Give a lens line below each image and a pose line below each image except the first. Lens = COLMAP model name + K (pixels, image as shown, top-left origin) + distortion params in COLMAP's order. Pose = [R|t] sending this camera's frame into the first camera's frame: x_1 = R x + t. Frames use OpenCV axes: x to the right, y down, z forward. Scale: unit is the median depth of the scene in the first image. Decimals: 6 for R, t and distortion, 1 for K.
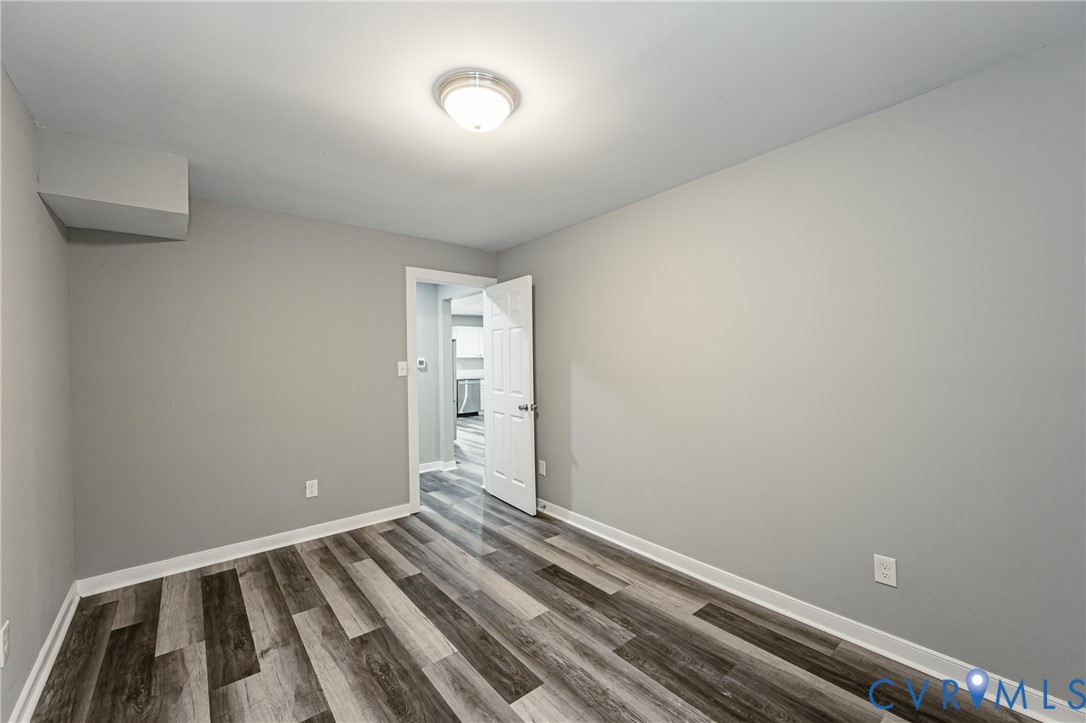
lens RADIAL K [[438.0, 0, 539.4], [0, 438.0, 361.7], [0, 0, 1]] dist [-0.000951, 0.000440]
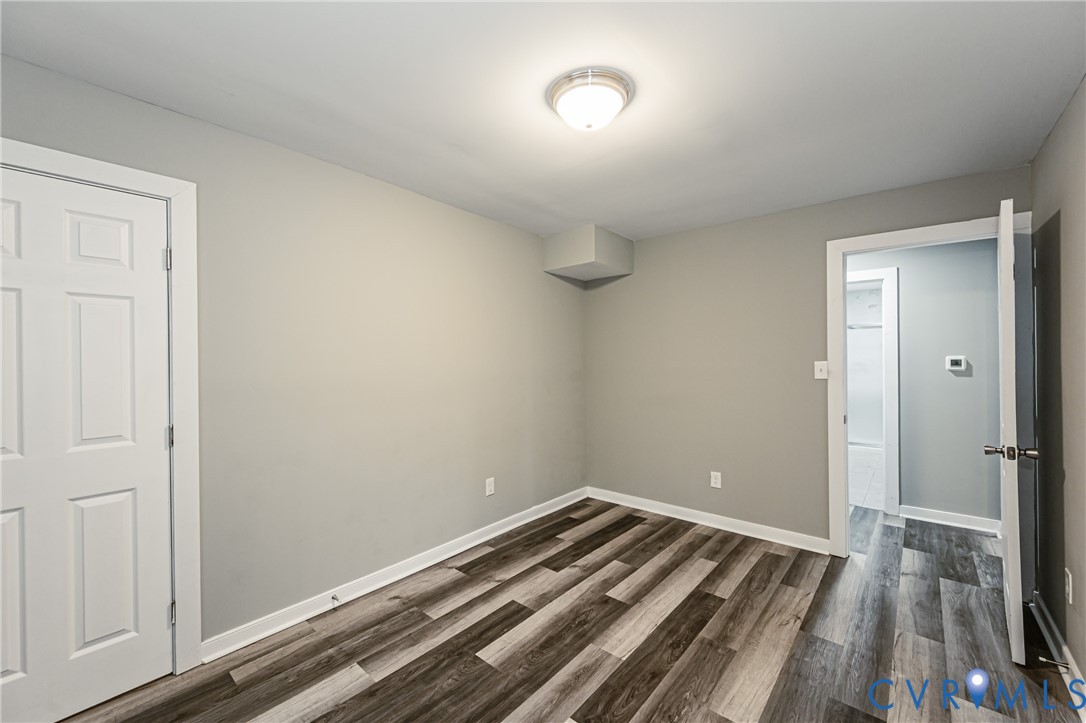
lens RADIAL K [[438.0, 0, 537.6], [0, 438.0, 356.6], [0, 0, 1]] dist [-0.000951, 0.000440]
pose [[0.156230, 0.005046, -0.987708, 0.569315], [-0.004103, 0.999982, 0.004459, -0.014286], [0.987712, 0.003356, 0.156248, 0.502888]]
